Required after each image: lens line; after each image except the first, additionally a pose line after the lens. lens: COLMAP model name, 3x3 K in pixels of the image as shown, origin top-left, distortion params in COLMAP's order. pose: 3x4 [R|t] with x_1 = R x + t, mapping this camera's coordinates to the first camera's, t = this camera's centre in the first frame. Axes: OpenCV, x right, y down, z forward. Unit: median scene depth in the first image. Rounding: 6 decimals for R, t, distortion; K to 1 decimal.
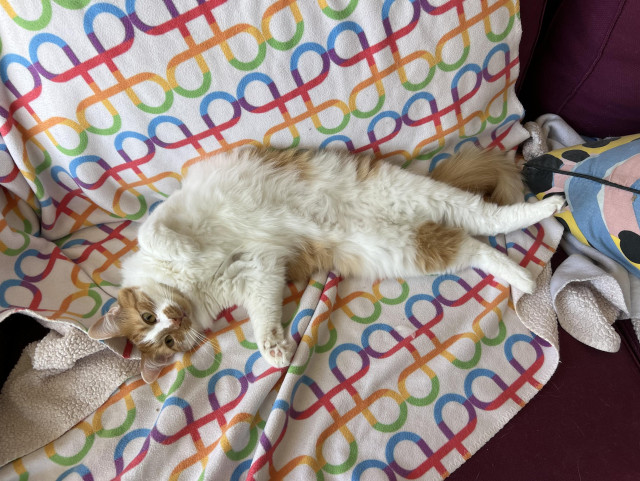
lens RADIAL K [[456.1, 0, 320.0], [0, 456.1, 240.5], [0, 0, 1]] dist [0.027862, -0.034820]
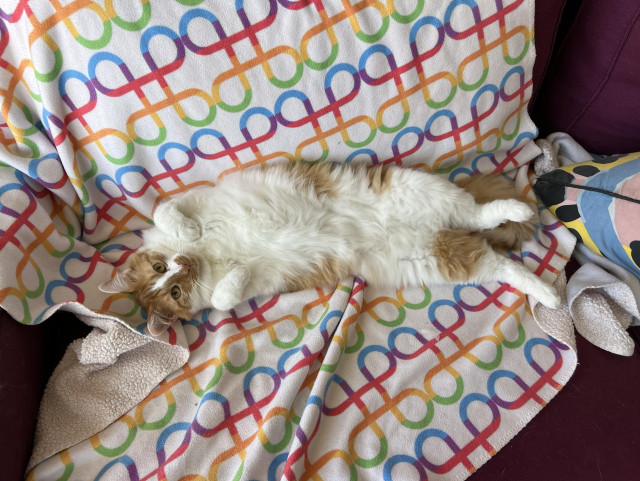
lens RADIAL K [[457.0, 0, 314.2], [0, 457.0, 237.6], [0, 0, 1]] dist [0.025140, -0.032506]
pose [[0.999936, 0.011235, -0.000973, -0.081770], [-0.011269, 0.998774, -0.048202, 0.032411], [0.000430, 0.048210, 0.998837, -0.063159]]
